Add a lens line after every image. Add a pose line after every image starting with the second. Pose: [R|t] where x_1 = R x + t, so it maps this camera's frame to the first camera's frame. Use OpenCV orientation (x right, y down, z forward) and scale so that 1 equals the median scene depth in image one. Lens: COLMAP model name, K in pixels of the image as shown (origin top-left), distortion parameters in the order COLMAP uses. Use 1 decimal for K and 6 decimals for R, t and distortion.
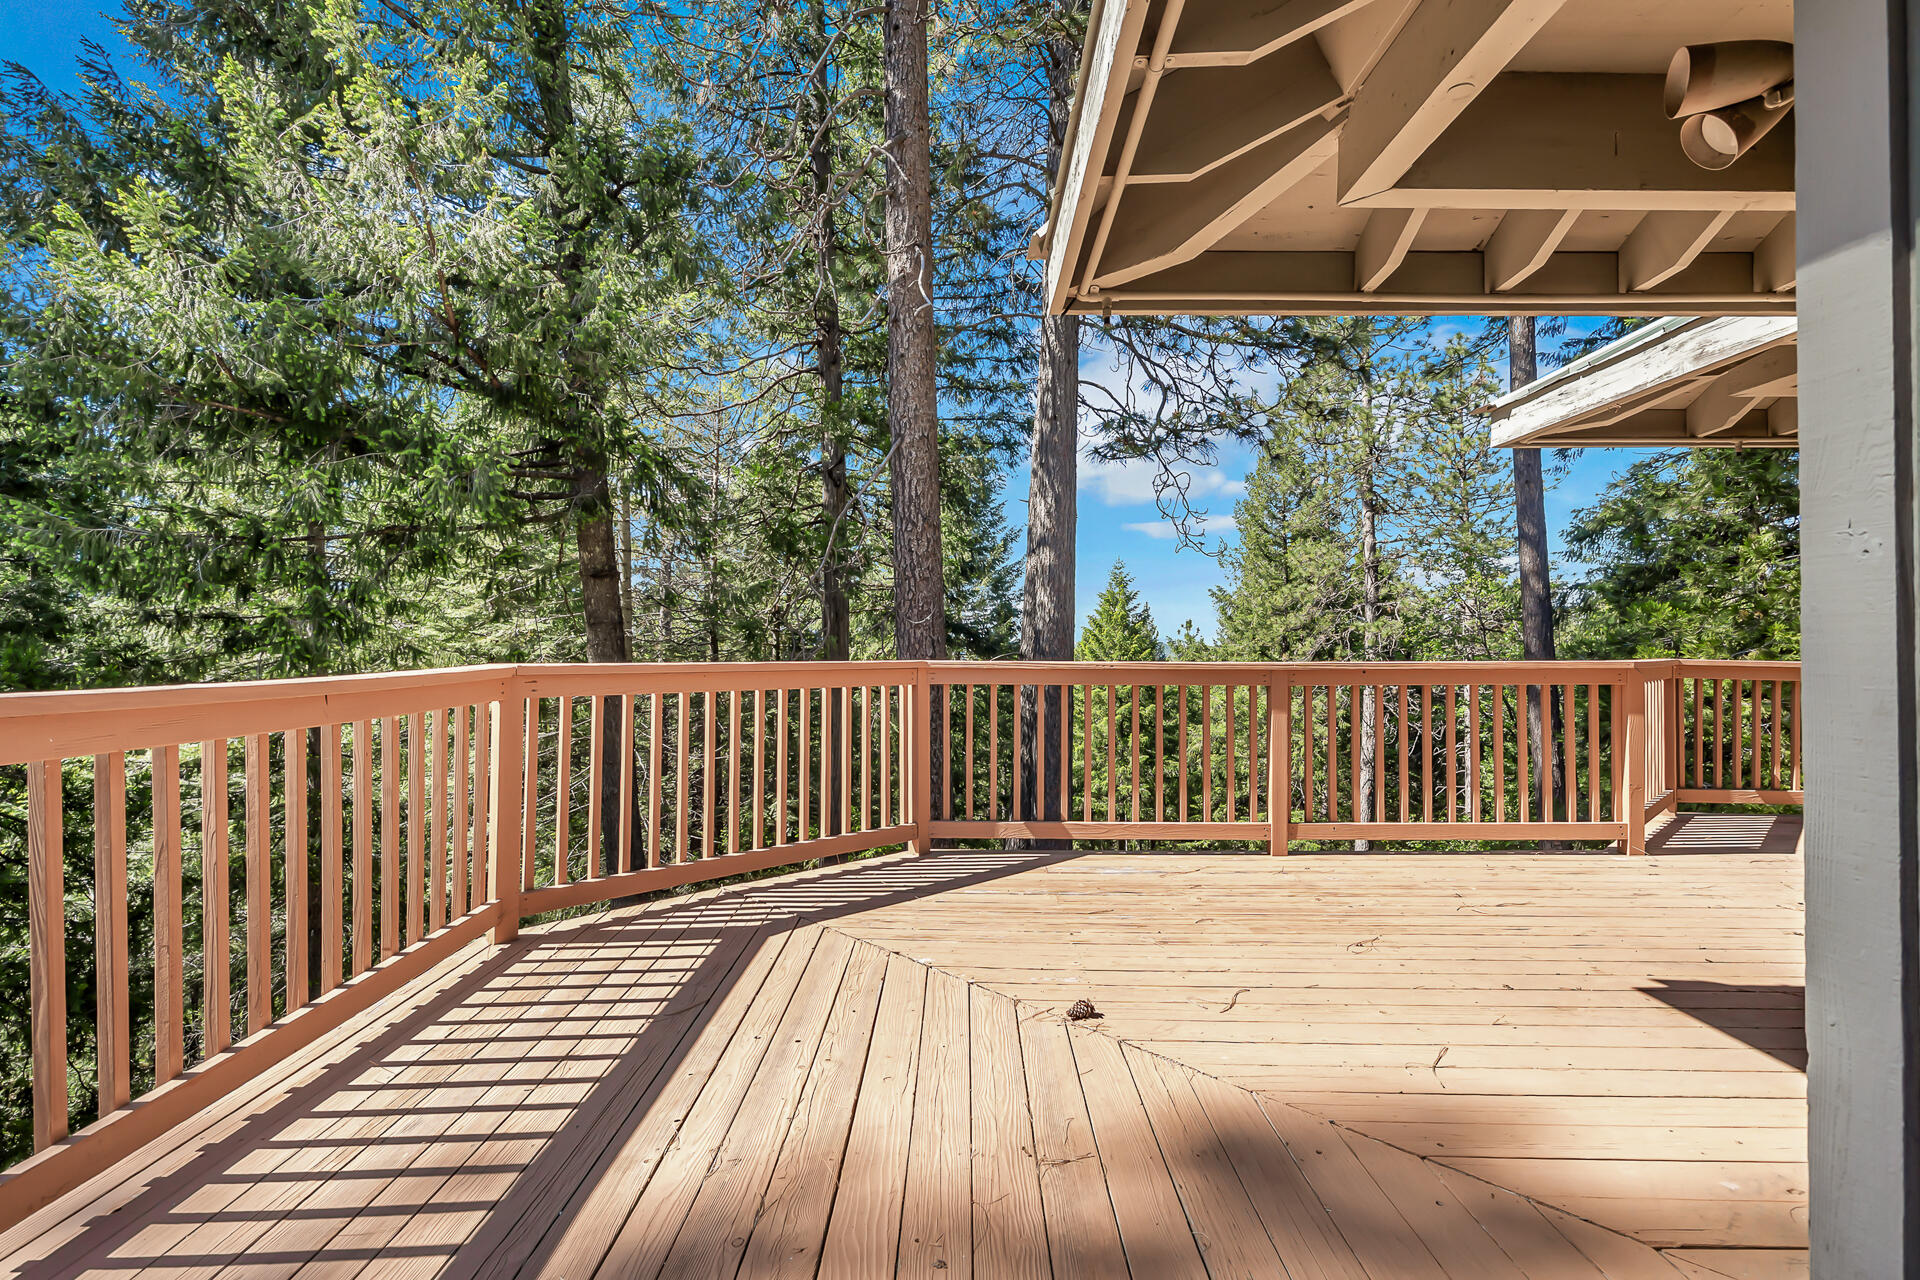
lens RADIAL K [[885.2, 0, 956.6], [0, 885.2, 645.1], [0, 0, 1]] dist [-0.002590, 0.001320]
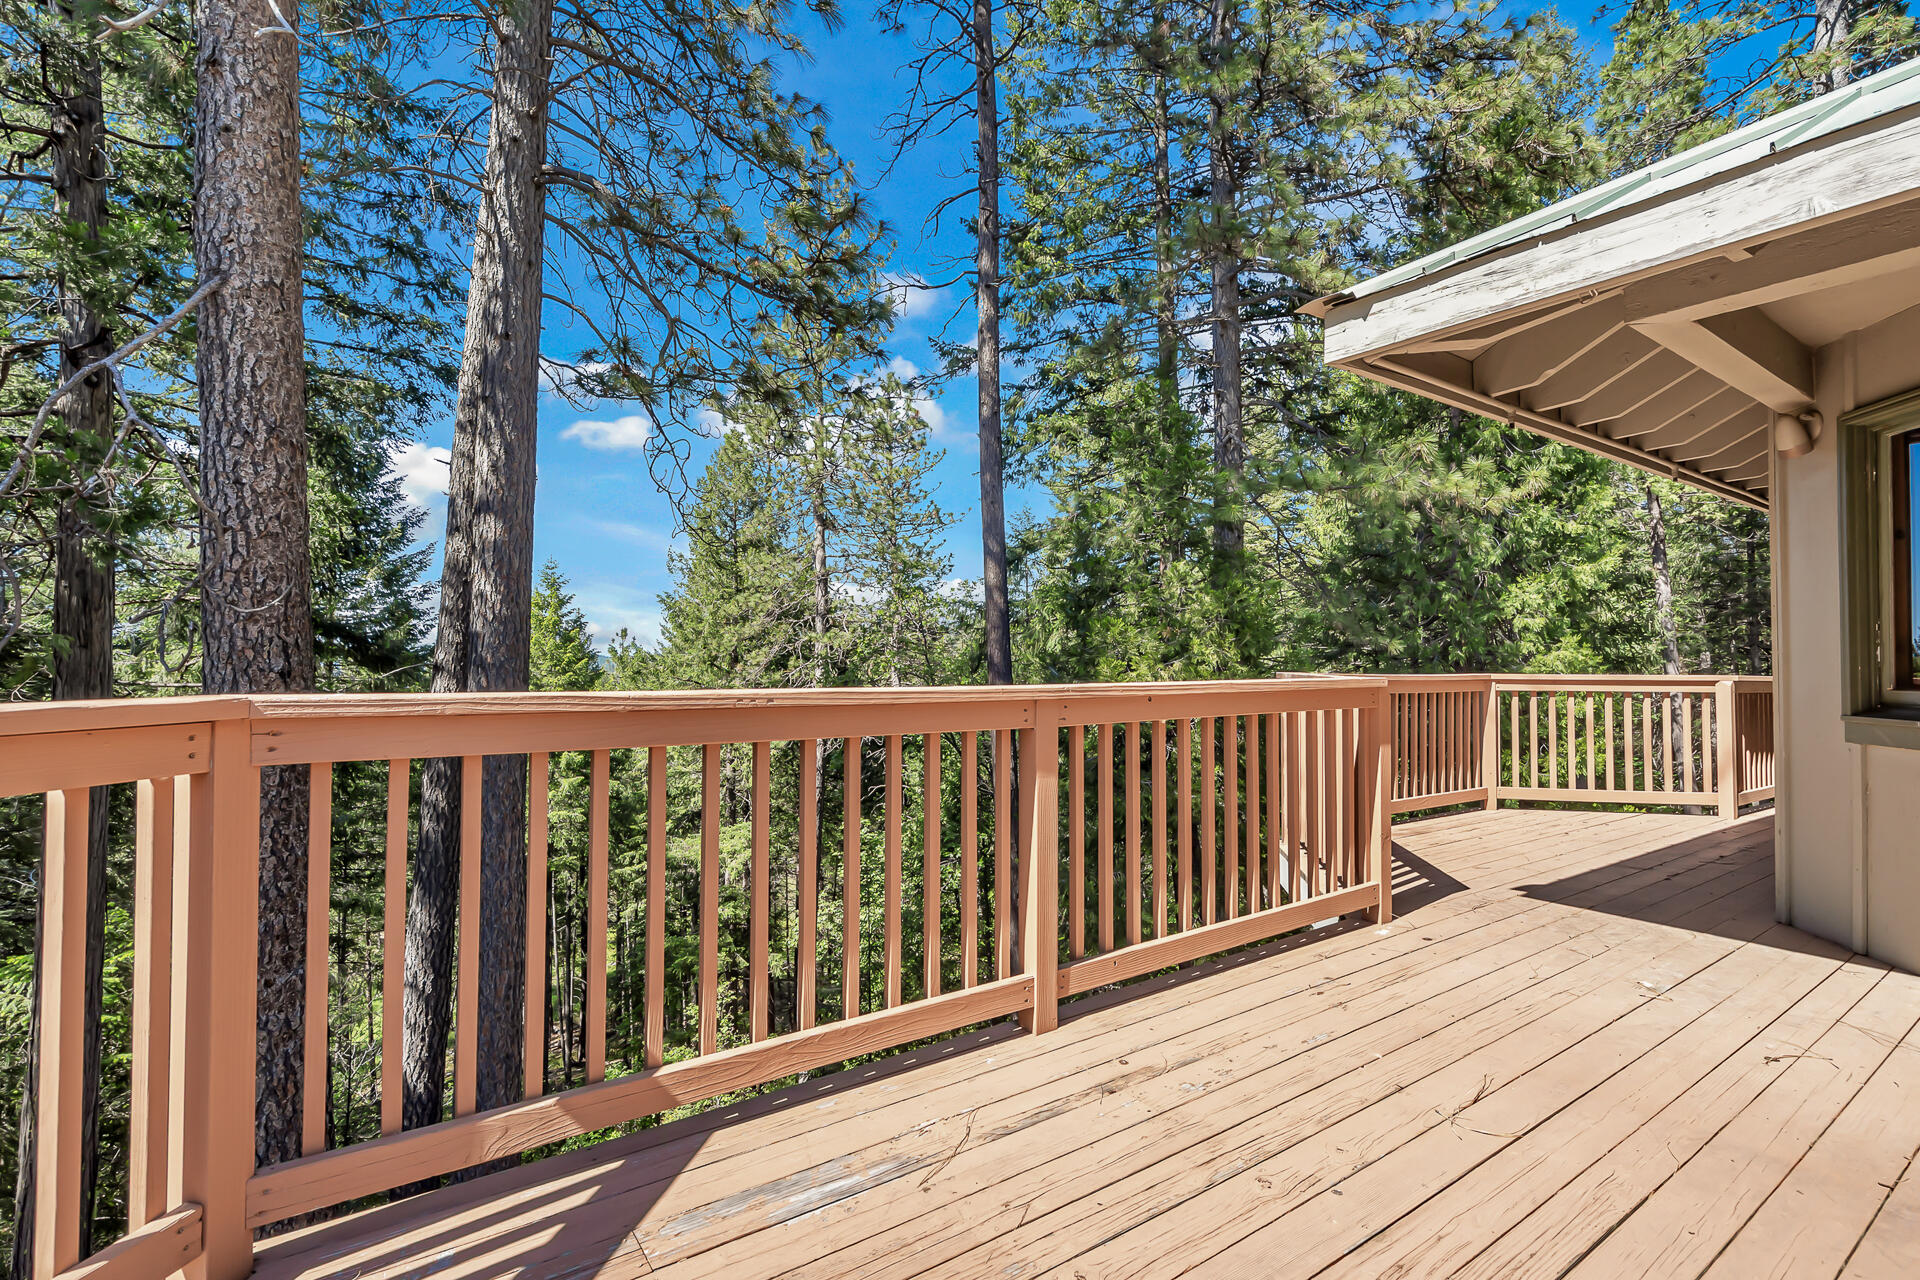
lens RADIAL K [[885.2, 0, 950.7], [0, 885.2, 637.6], [0, 0, 1]] dist [-0.002590, 0.001320]
pose [[0.816809, 0.016392, 0.576676, -0.001904], [-0.005147, 0.999764, -0.021128, -0.000003], [-0.576886, 0.014290, 0.816700, 0.101717]]
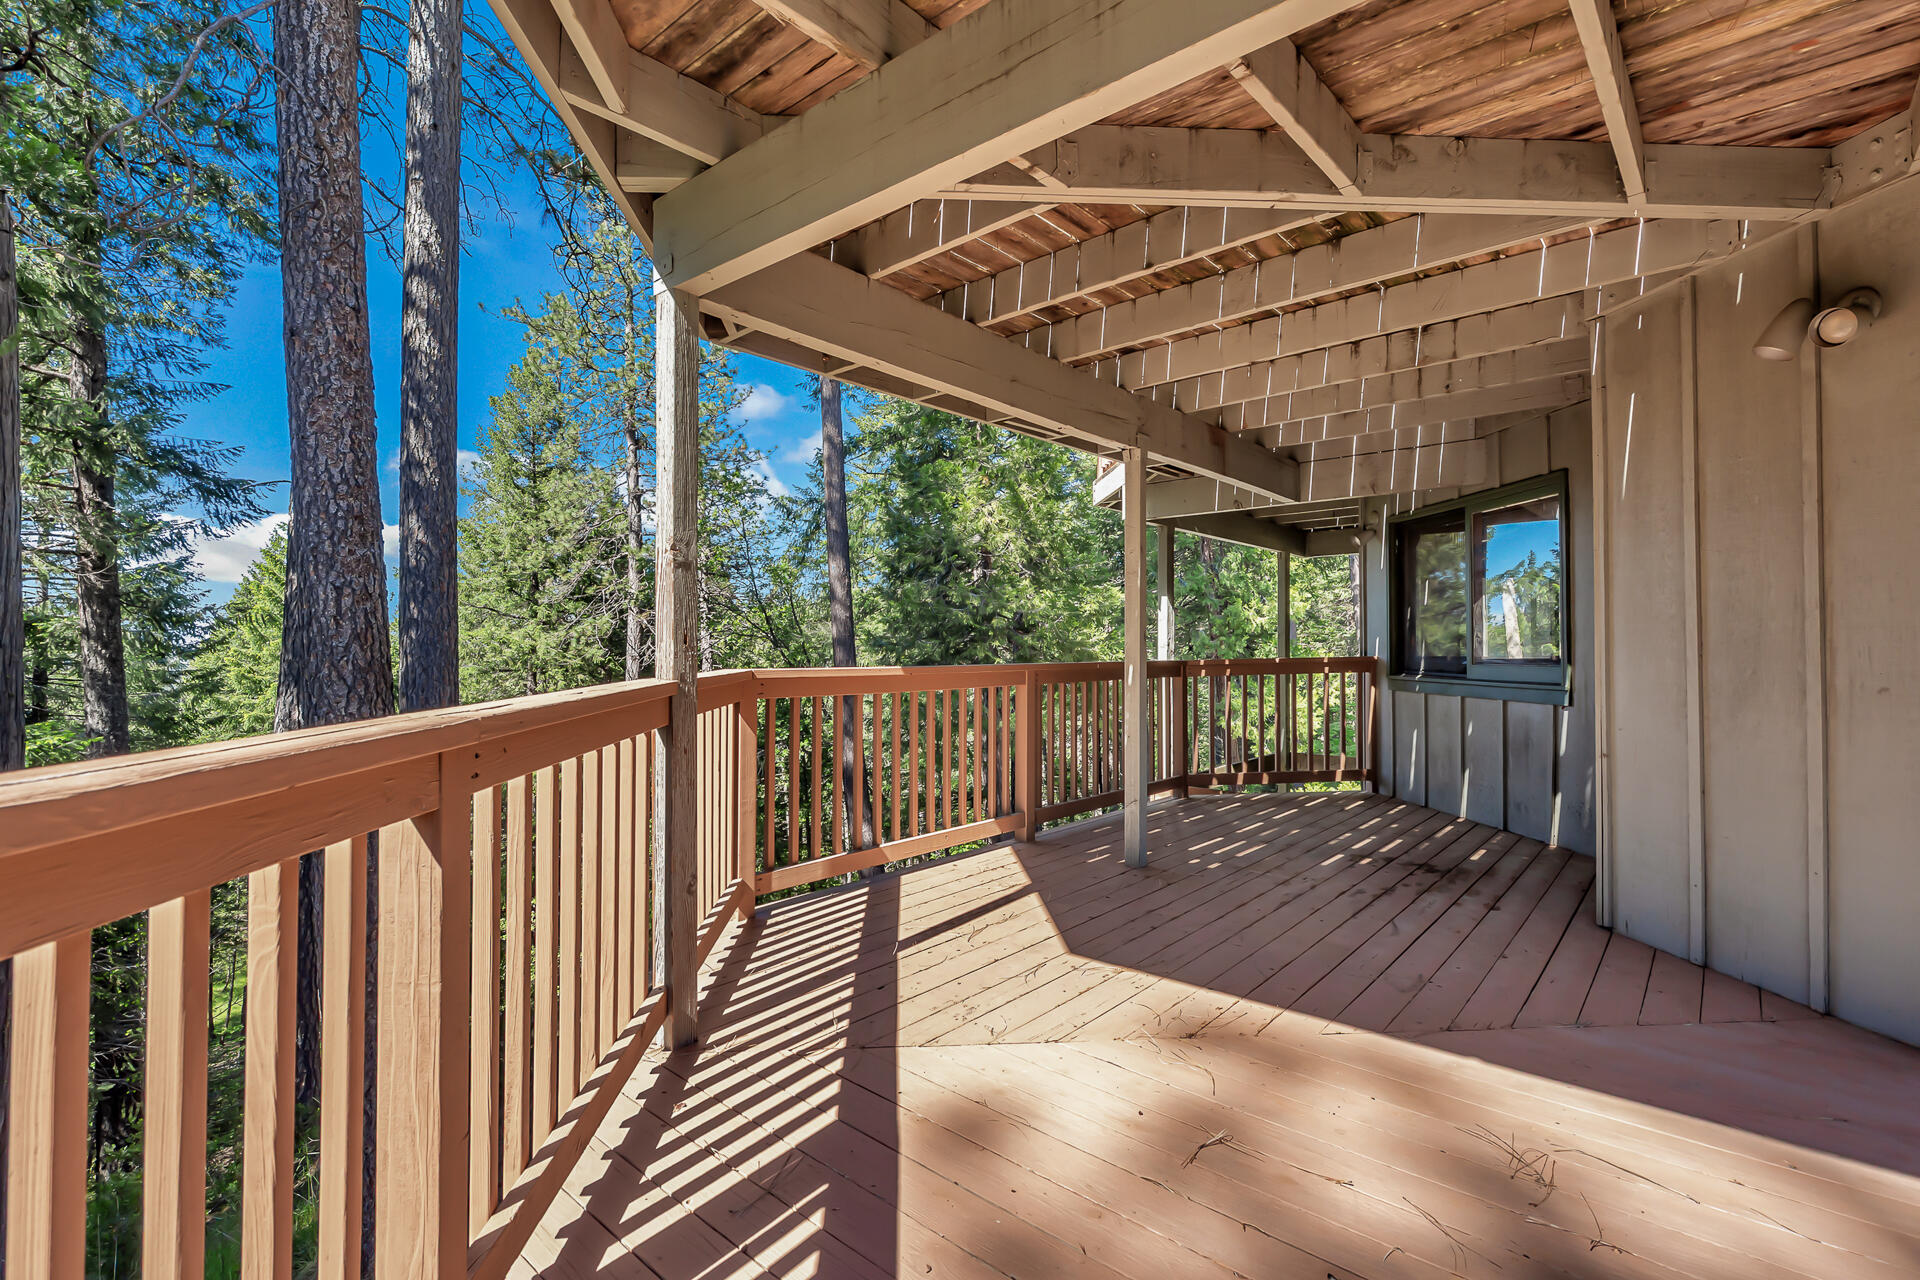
lens RADIAL K [[885.2, 0, 950.7], [0, 885.2, 622.2], [0, 0, 1]] dist [-0.002590, 0.001320]
pose [[0.661366, 0.006229, 0.750037, -0.082427], [0.001463, 0.999953, -0.009595, 0.092356], [-0.750061, 0.007443, 0.661326, 0.064321]]
